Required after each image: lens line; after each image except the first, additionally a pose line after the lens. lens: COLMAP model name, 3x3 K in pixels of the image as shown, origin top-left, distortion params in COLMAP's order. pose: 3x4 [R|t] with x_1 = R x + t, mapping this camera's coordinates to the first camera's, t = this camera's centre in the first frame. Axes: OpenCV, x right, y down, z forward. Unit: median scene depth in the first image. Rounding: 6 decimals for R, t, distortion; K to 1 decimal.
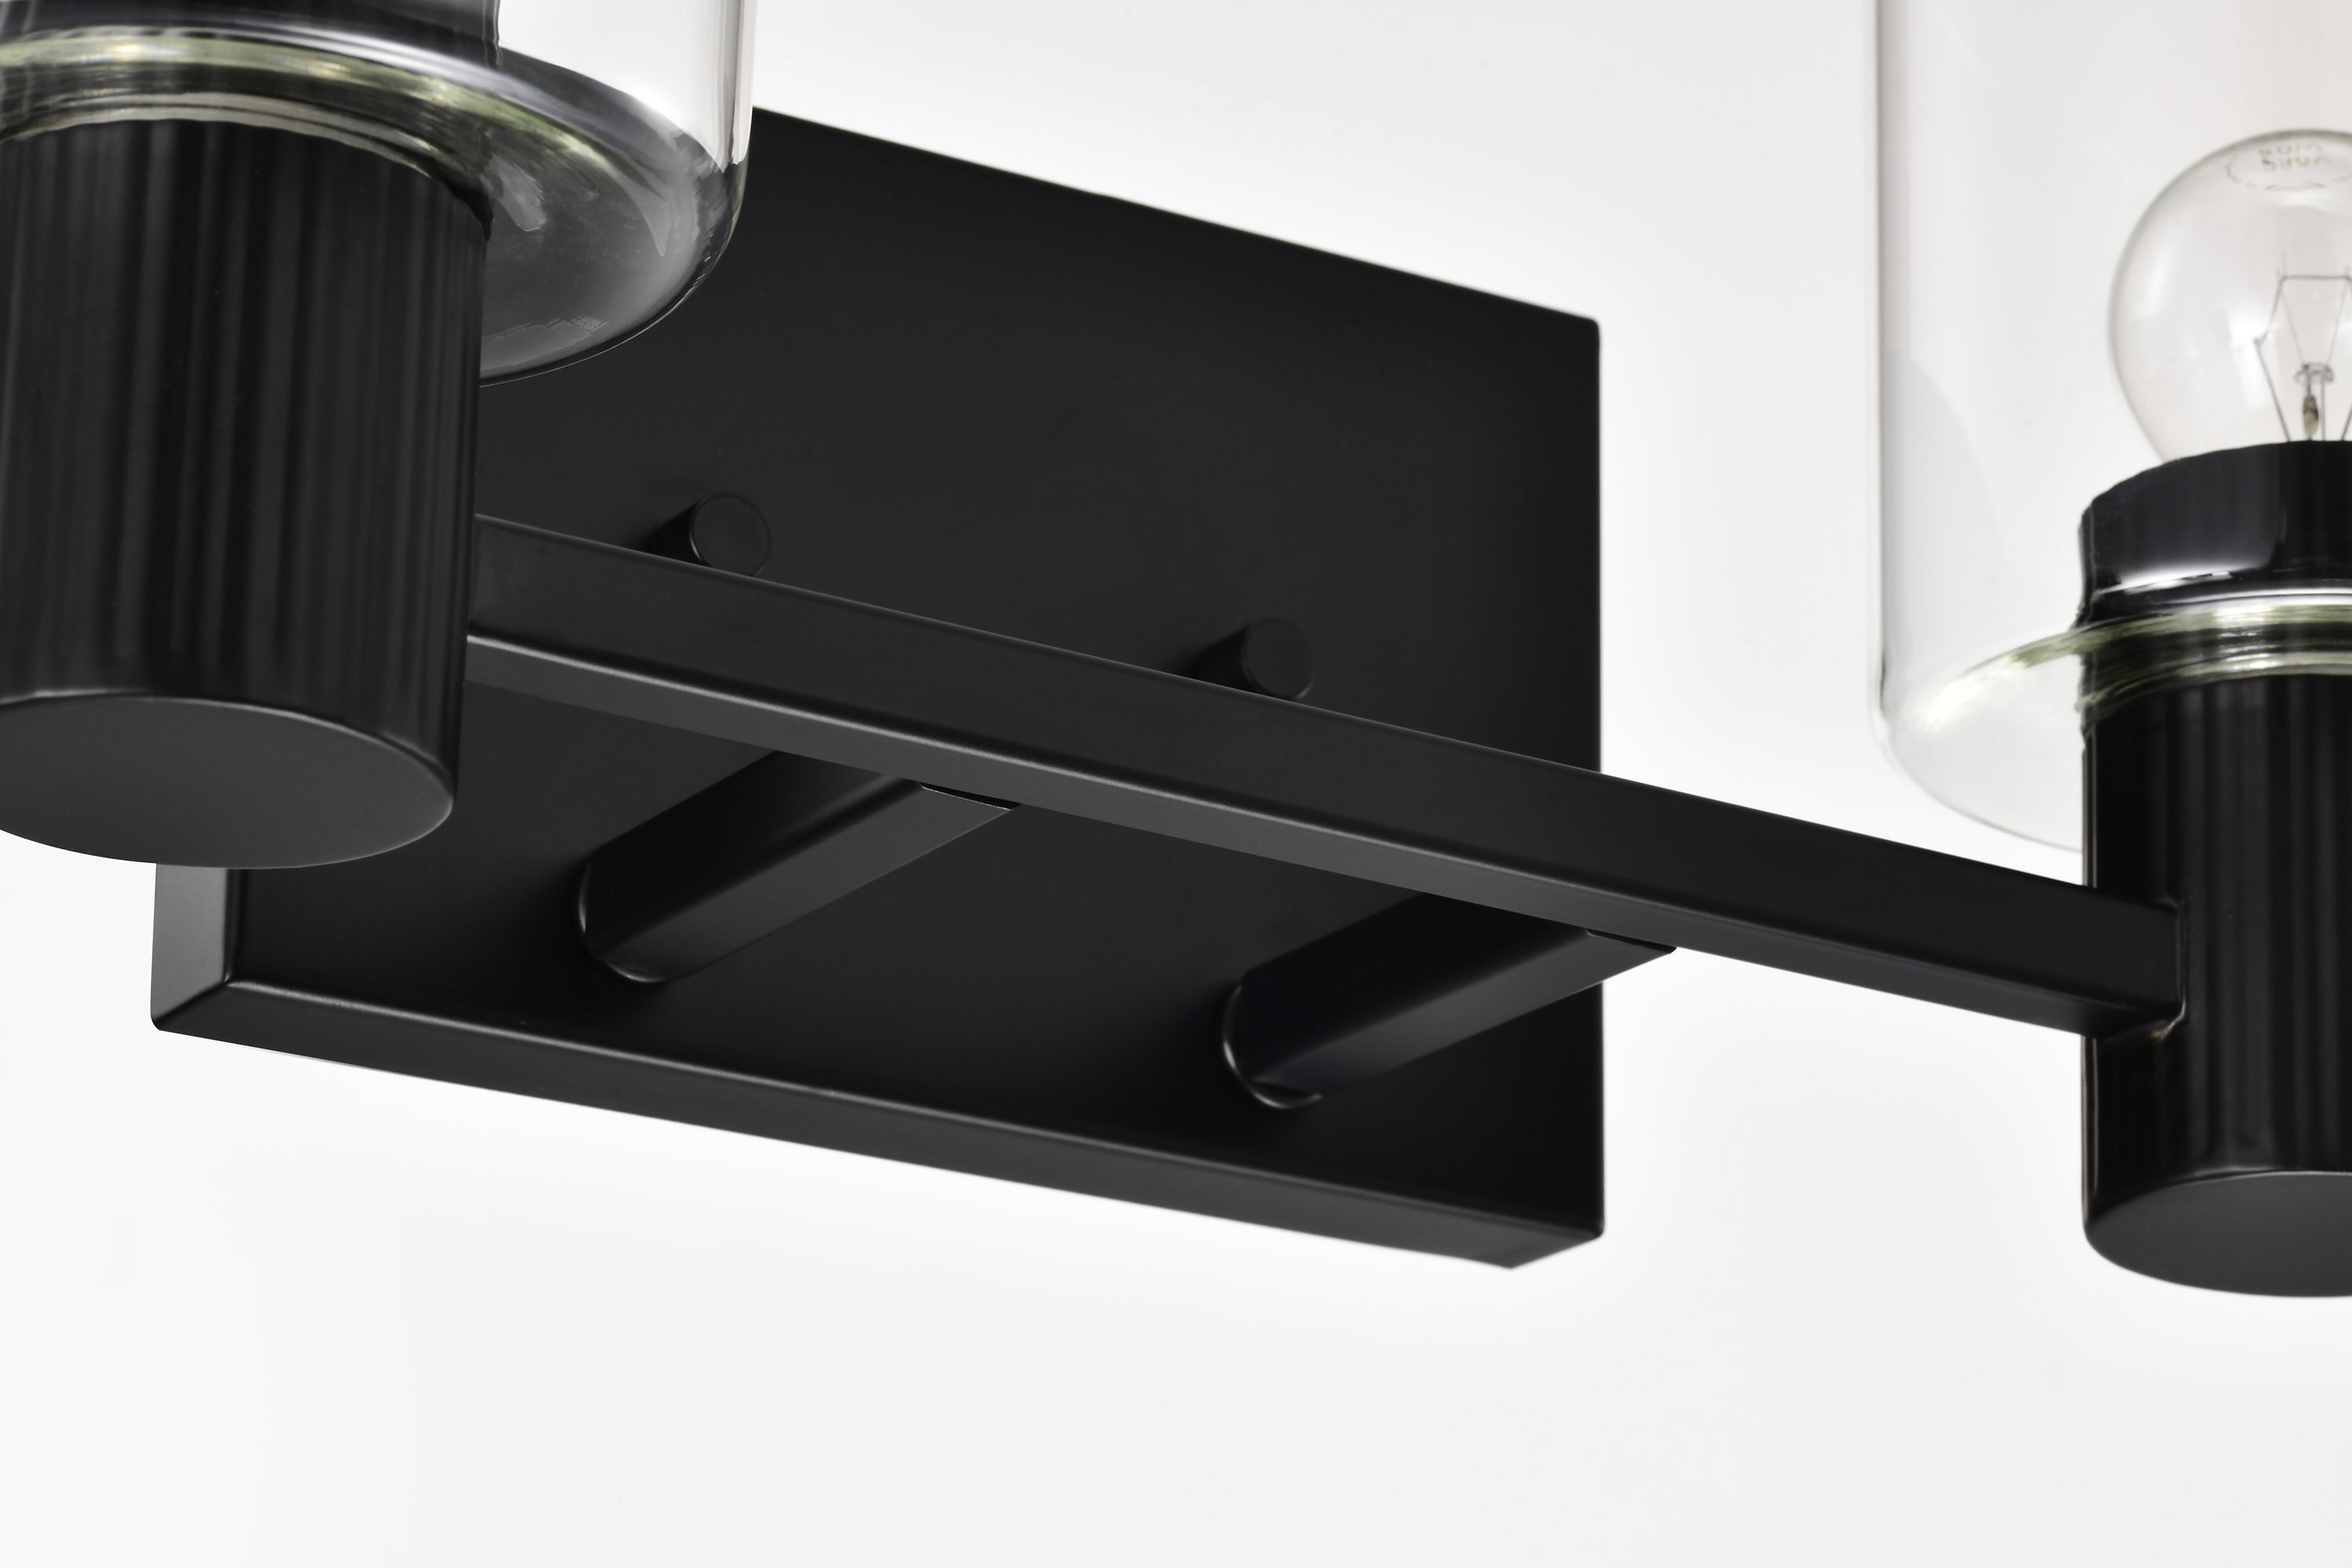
lens RADIAL K [[7686.7, 0, 1156.5], [0, 7686.7, 789.1], [0, 0, 1]] dist [0.003731, 0.000000]
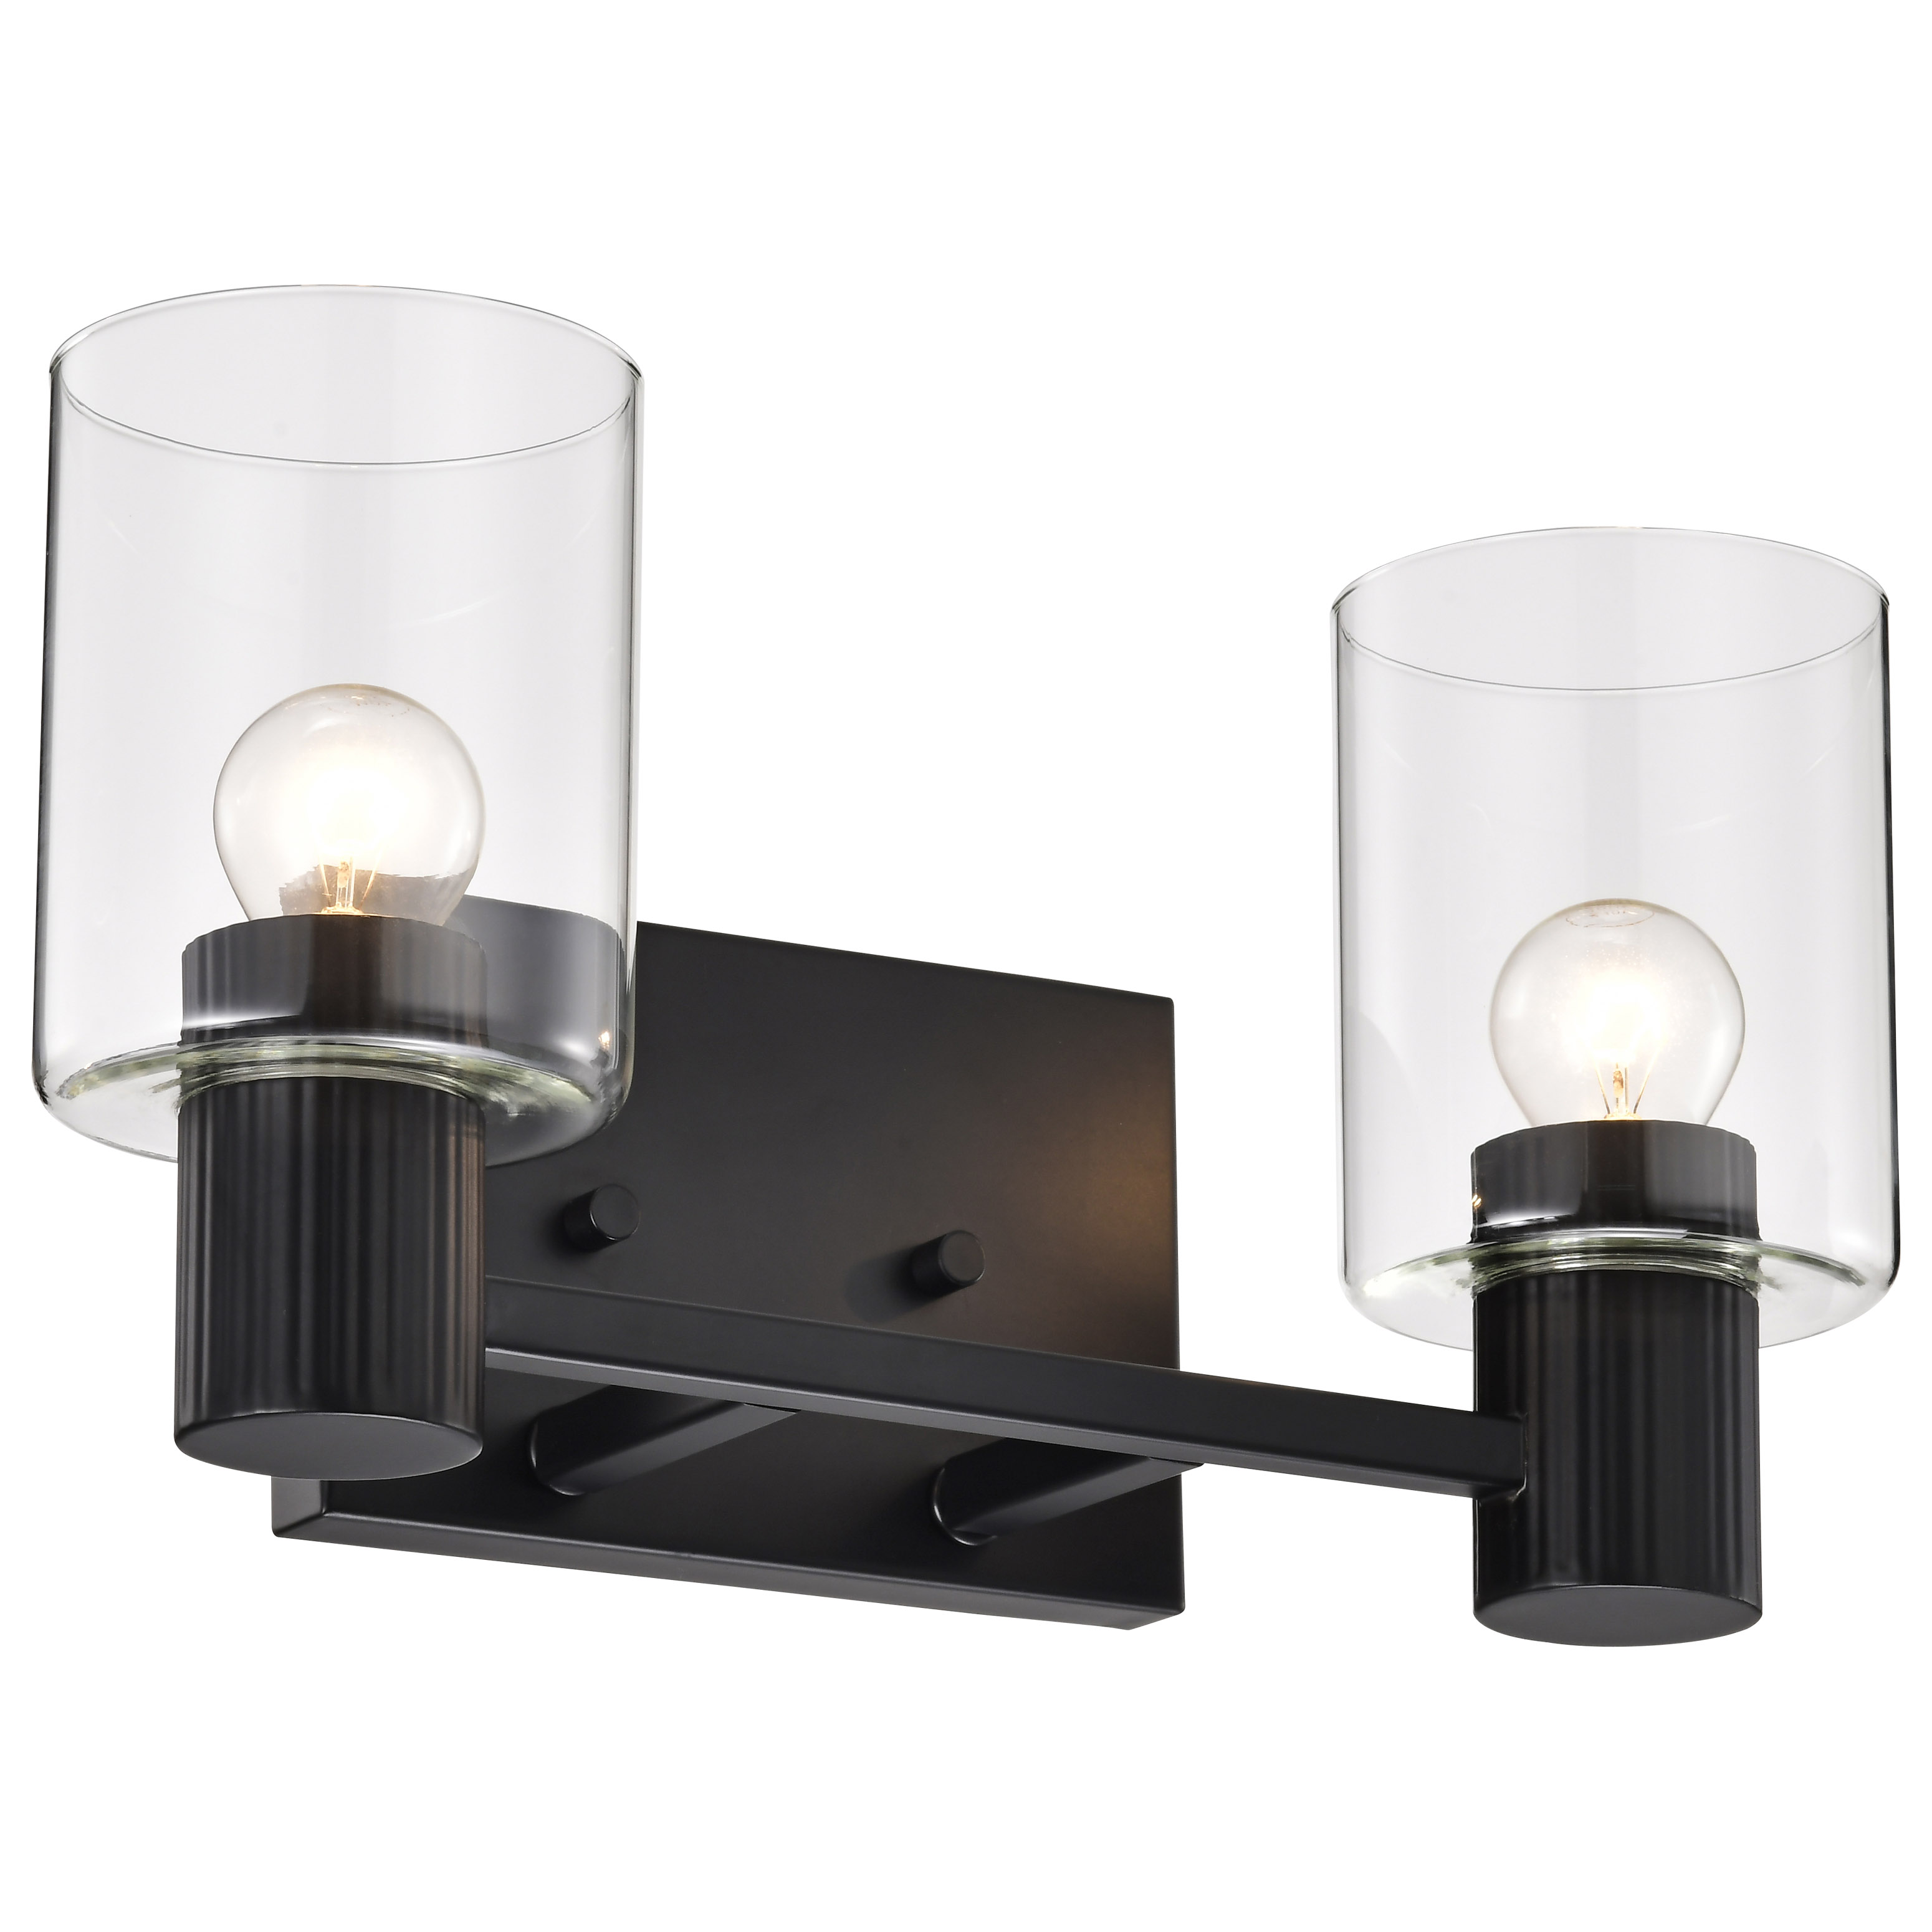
lens RADIAL K [[11209.7, 0, 976.9], [0, 11209.7, 984.3], [0, 0, 1]] dist [0.163735, 0.000000]
pose [[0.999661, -0.025795, -0.003422, 0.029579], [0.025952, 0.997921, 0.058995, -0.219523], [0.001893, -0.059064, 0.998252, -1.354658]]
